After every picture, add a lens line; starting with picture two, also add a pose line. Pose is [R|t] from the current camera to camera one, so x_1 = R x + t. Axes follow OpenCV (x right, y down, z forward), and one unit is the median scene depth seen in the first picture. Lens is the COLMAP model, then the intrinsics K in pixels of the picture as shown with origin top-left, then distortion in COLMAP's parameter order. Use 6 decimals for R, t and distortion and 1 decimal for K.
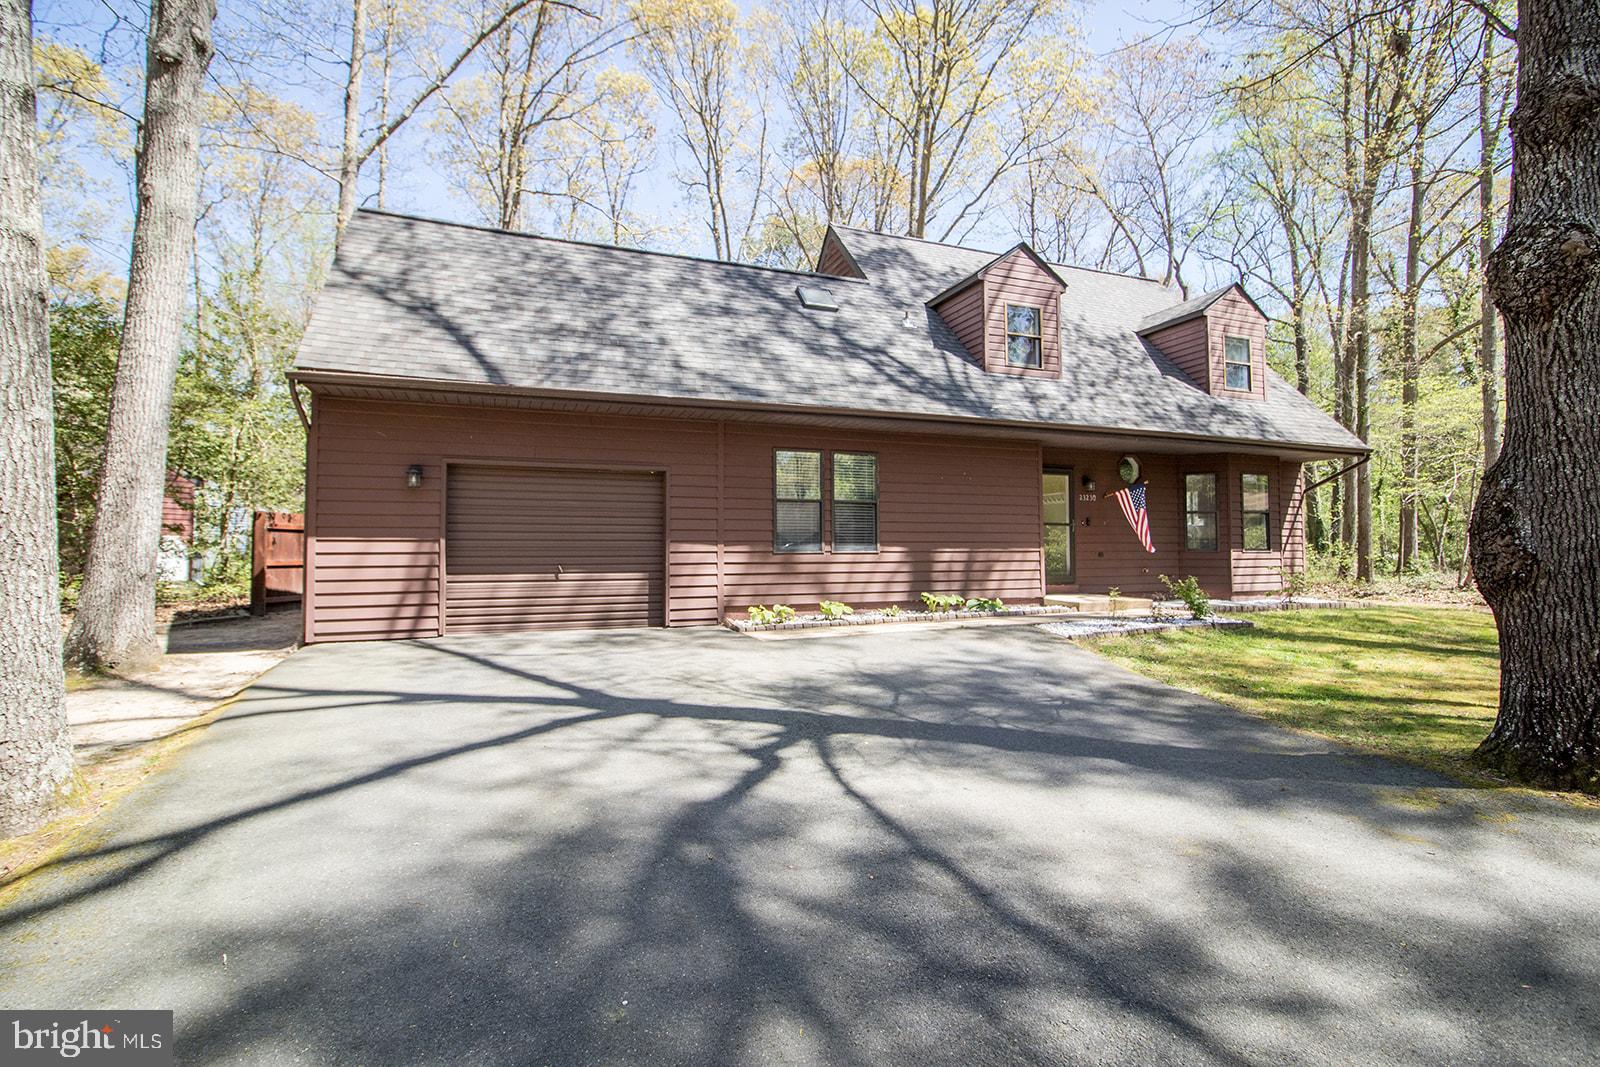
lens RADIAL K [[741.5, 0, 791.6], [0, 741.5, 536.2], [0, 0, 1]] dist [-0.016993, -0.005427]
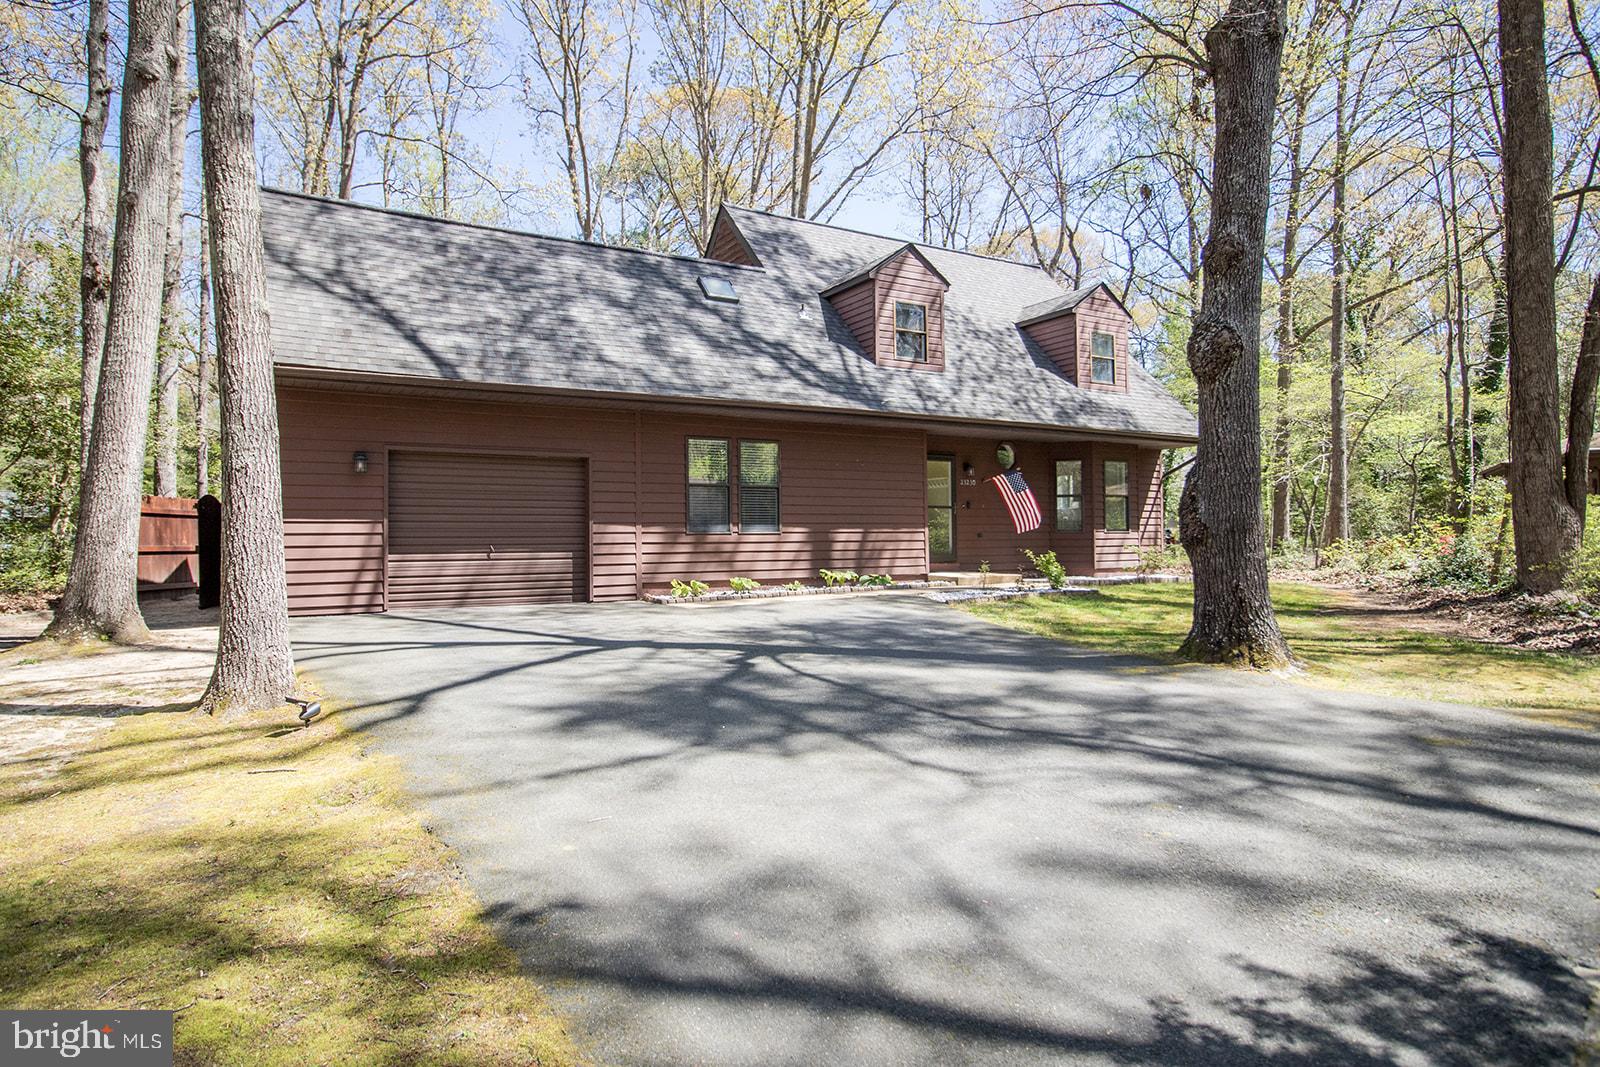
lens RADIAL K [[931.2, 0, 791.3], [0, 931.2, 537.4], [0, 0, 1]] dist [-0.016682, -0.000098]
pose [[0.985645, -0.006055, 0.168721, -0.085331], [0.003435, 0.999869, 0.015816, 0.006186], [-0.168794, -0.015010, 0.985537, -0.297761]]
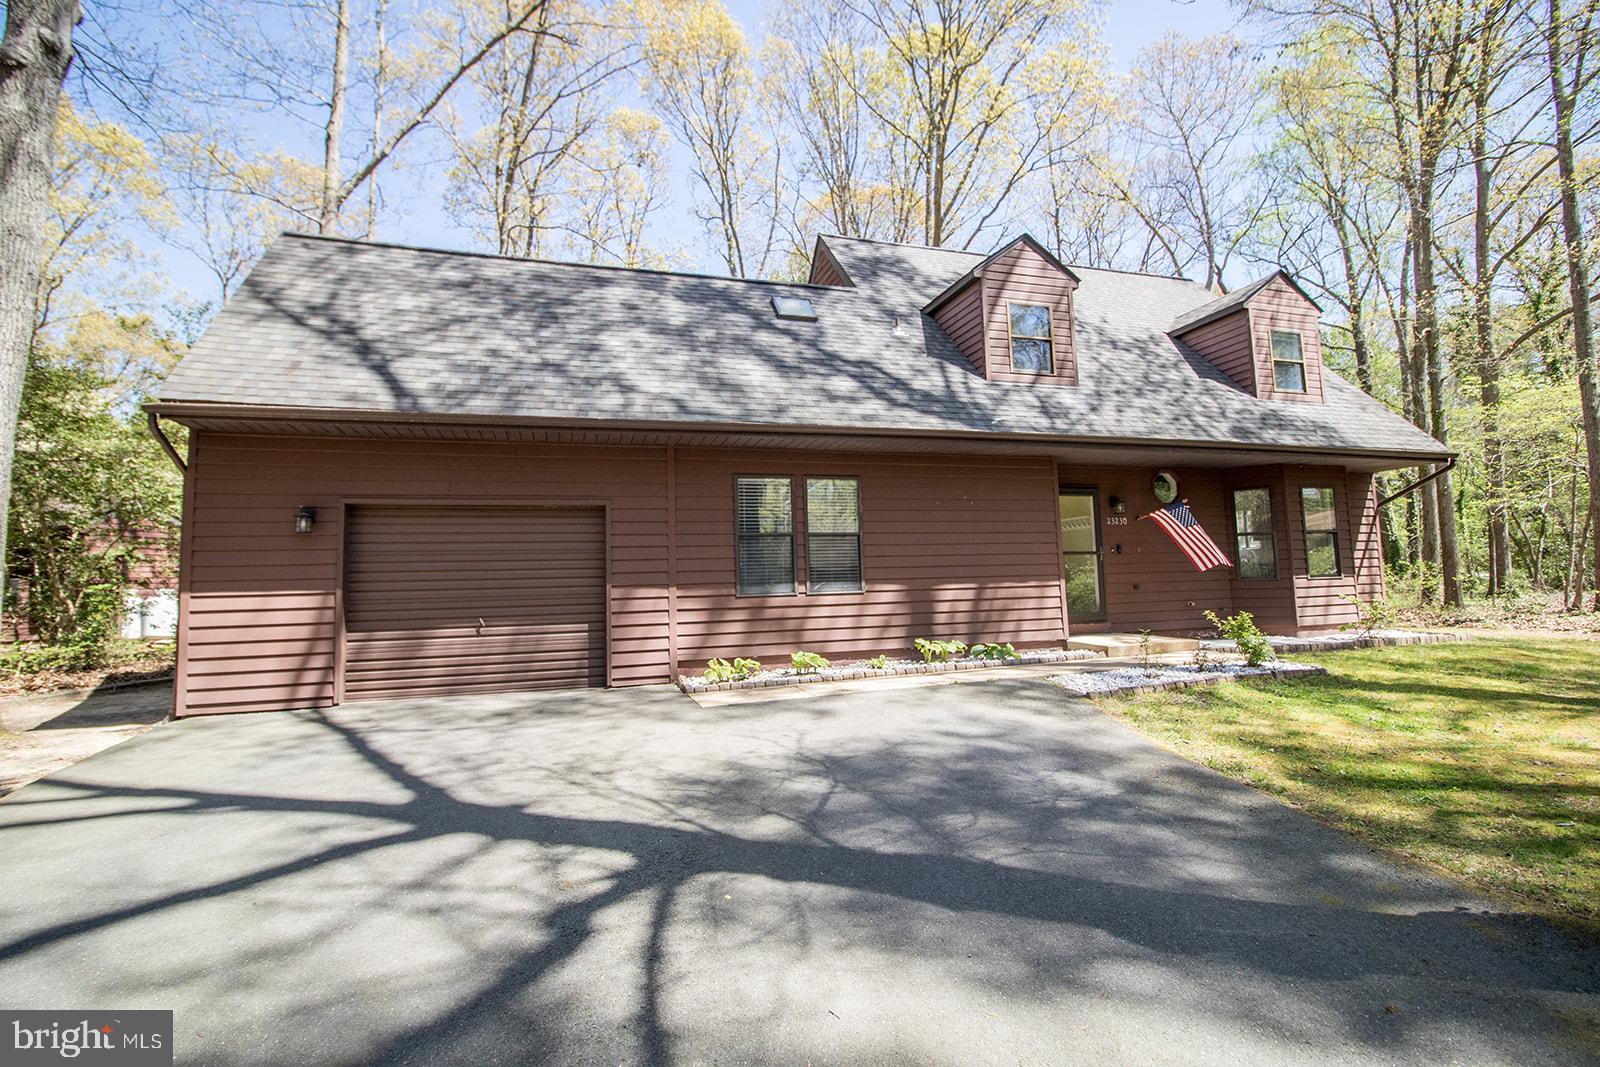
lens RADIAL K [[741.5, 0, 790.4], [0, 741.5, 532.9], [0, 0, 1]] dist [-0.016993, -0.005427]
pose [[0.997420, -0.030702, -0.064889, 0.074556], [0.027325, 0.998257, -0.052306, -0.003558], [0.066381, 0.050398, 0.996521, 0.114614]]
